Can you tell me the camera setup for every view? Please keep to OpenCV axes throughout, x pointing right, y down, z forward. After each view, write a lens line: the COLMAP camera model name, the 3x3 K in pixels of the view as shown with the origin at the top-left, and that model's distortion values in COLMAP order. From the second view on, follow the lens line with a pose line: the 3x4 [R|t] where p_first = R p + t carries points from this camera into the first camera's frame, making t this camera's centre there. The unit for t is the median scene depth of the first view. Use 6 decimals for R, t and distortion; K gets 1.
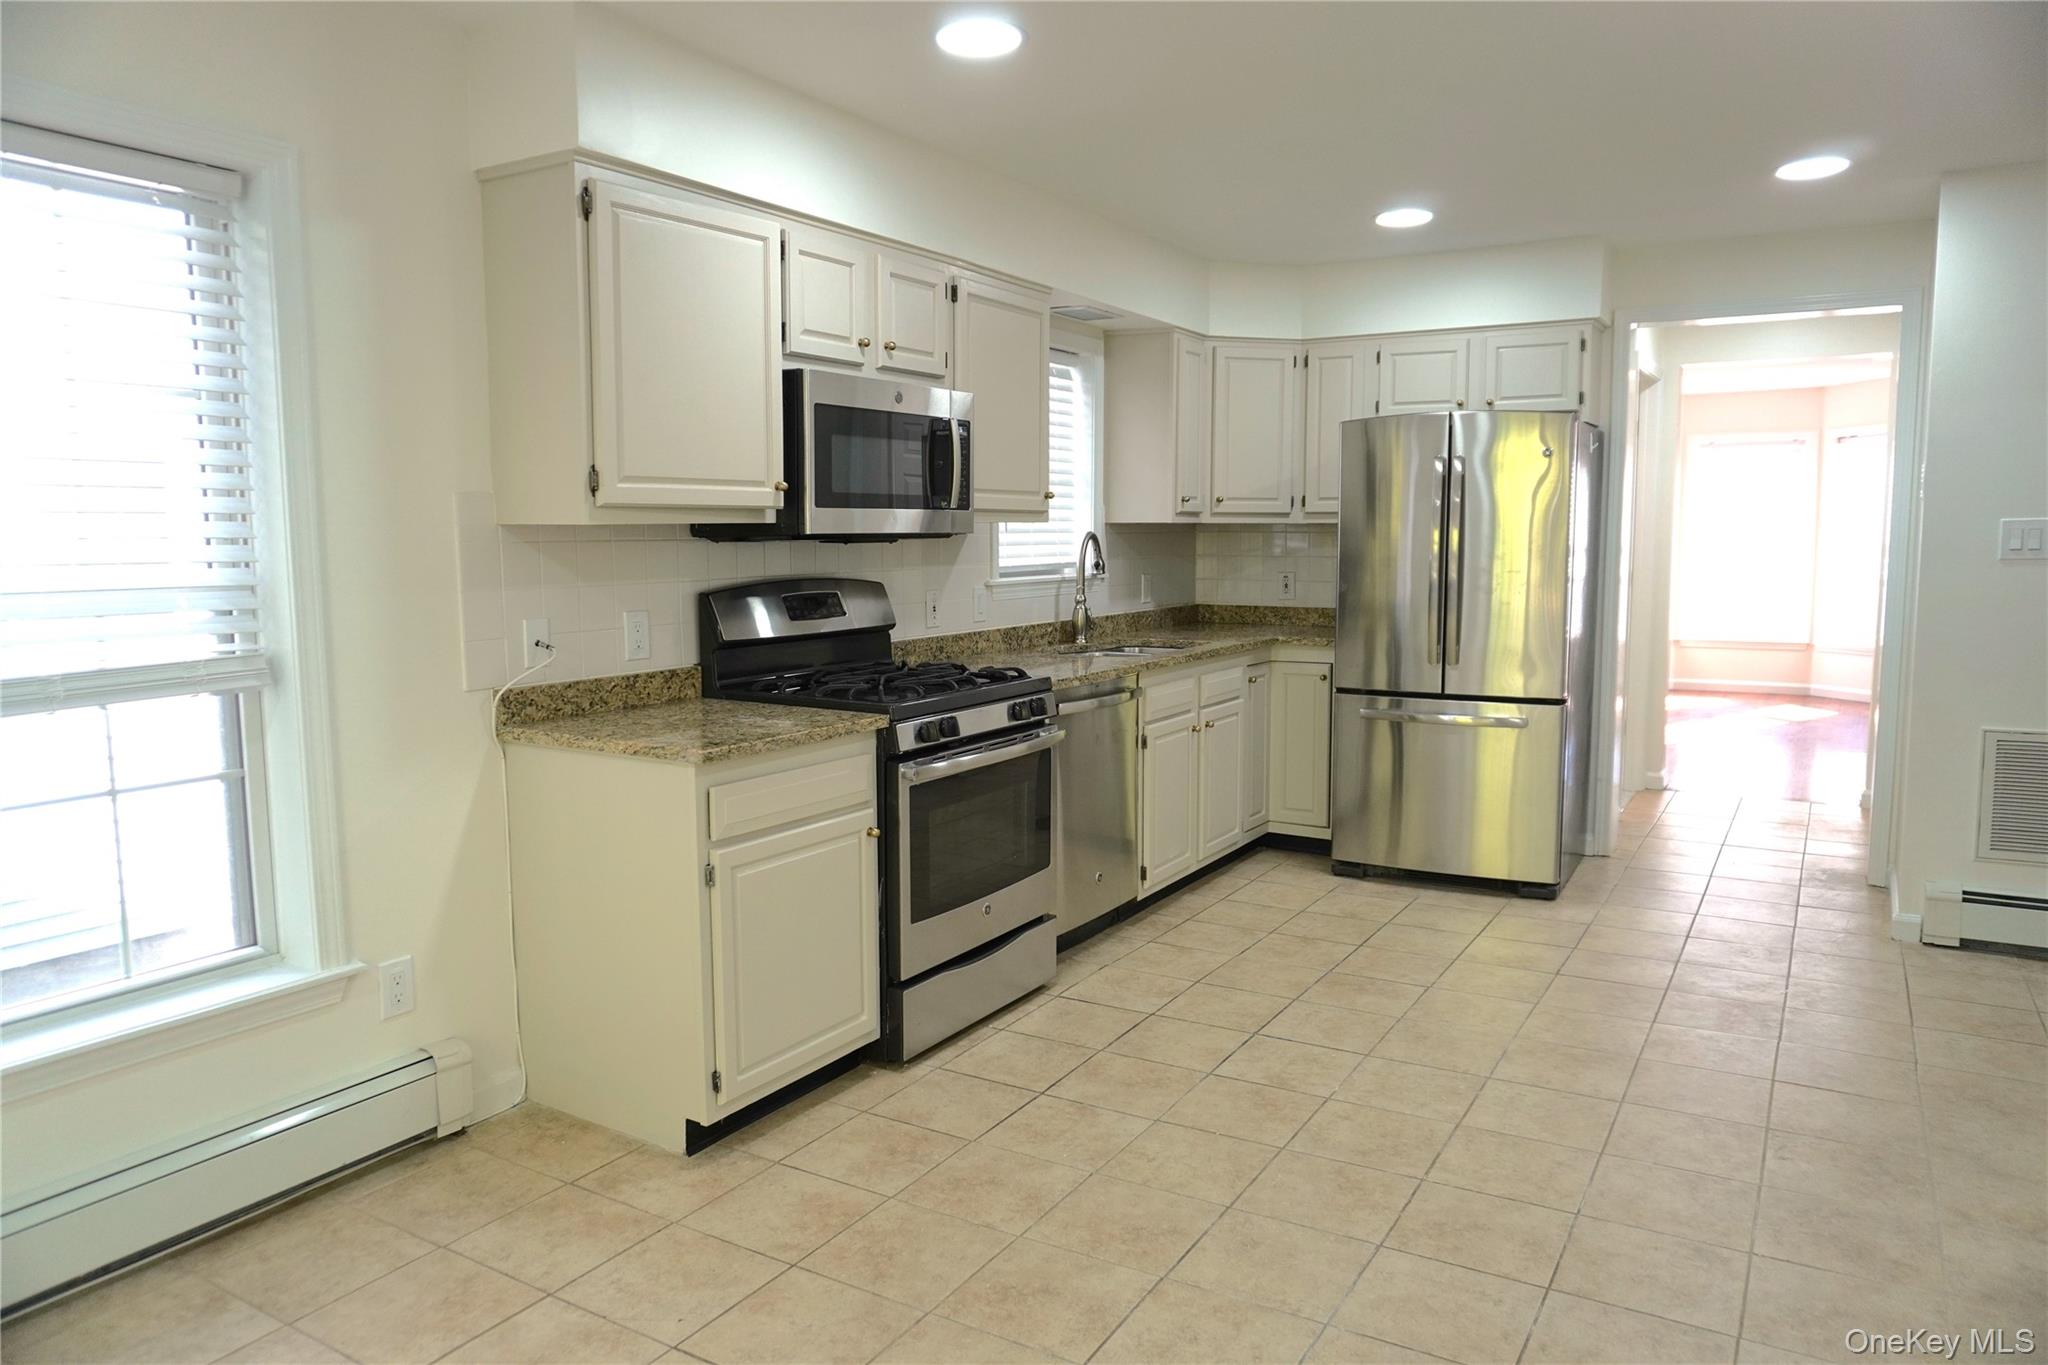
lens RADIAL K [[1367.4, 0, 1024.4], [0, 1367.4, 674.6], [0, 0, 1]] dist [-0.030753, 0.005201]
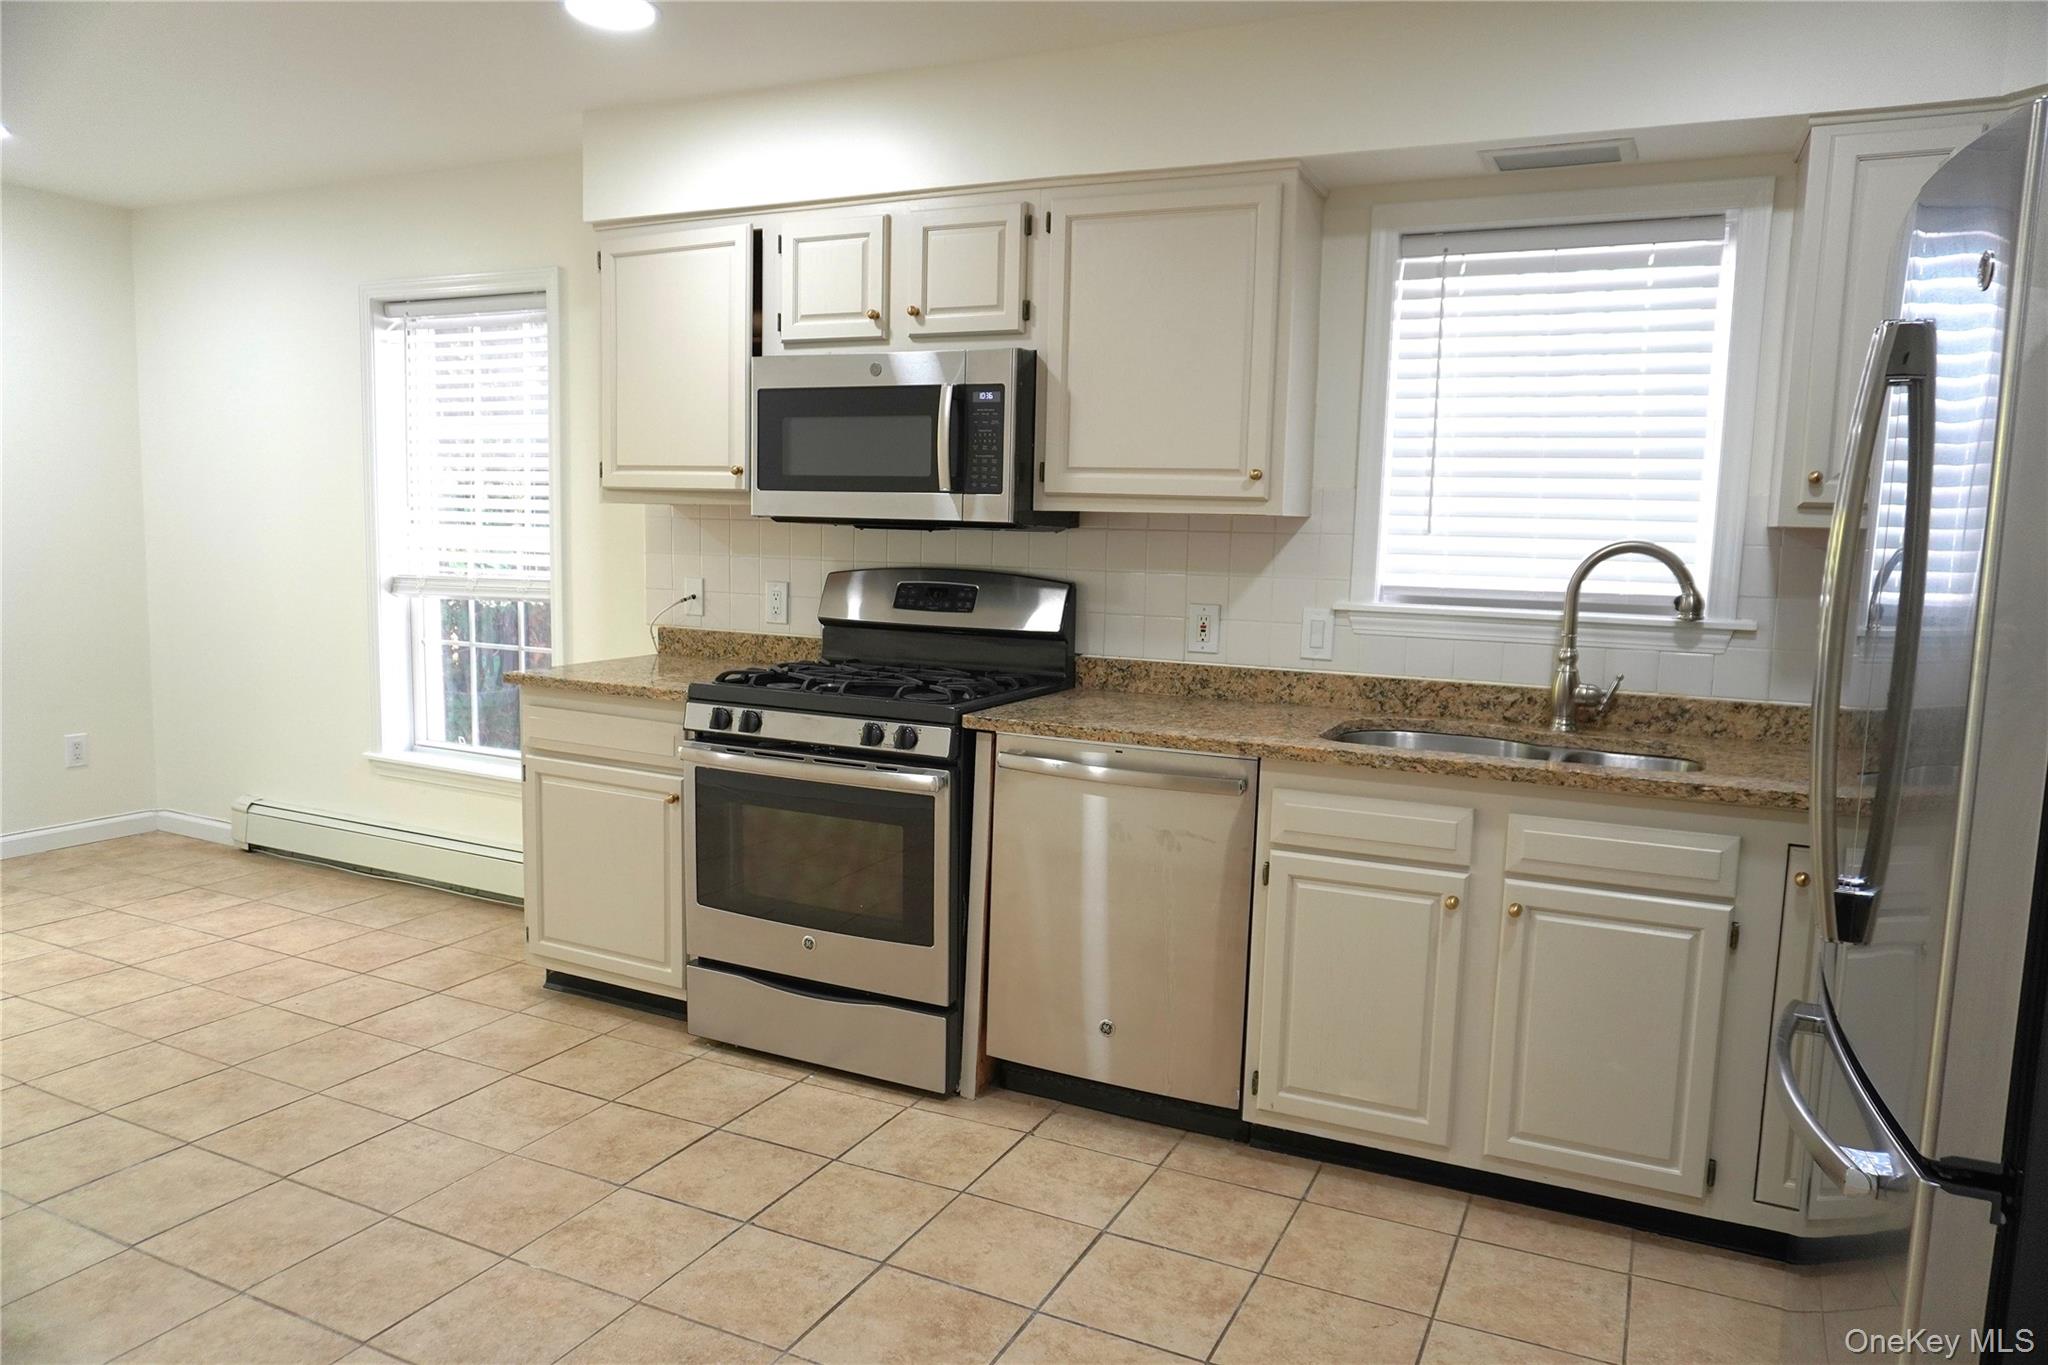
lens RADIAL K [[1367.4, 0, 1024.7], [0, 1367.4, 686.0], [0, 0, 1]] dist [-0.030753, 0.005201]
pose [[0.094124, 0.123844, -0.987828, 0.853366], [-0.132264, 0.984993, 0.110886, -0.110521], [0.986735, 0.120217, 0.109092, 1.038420]]
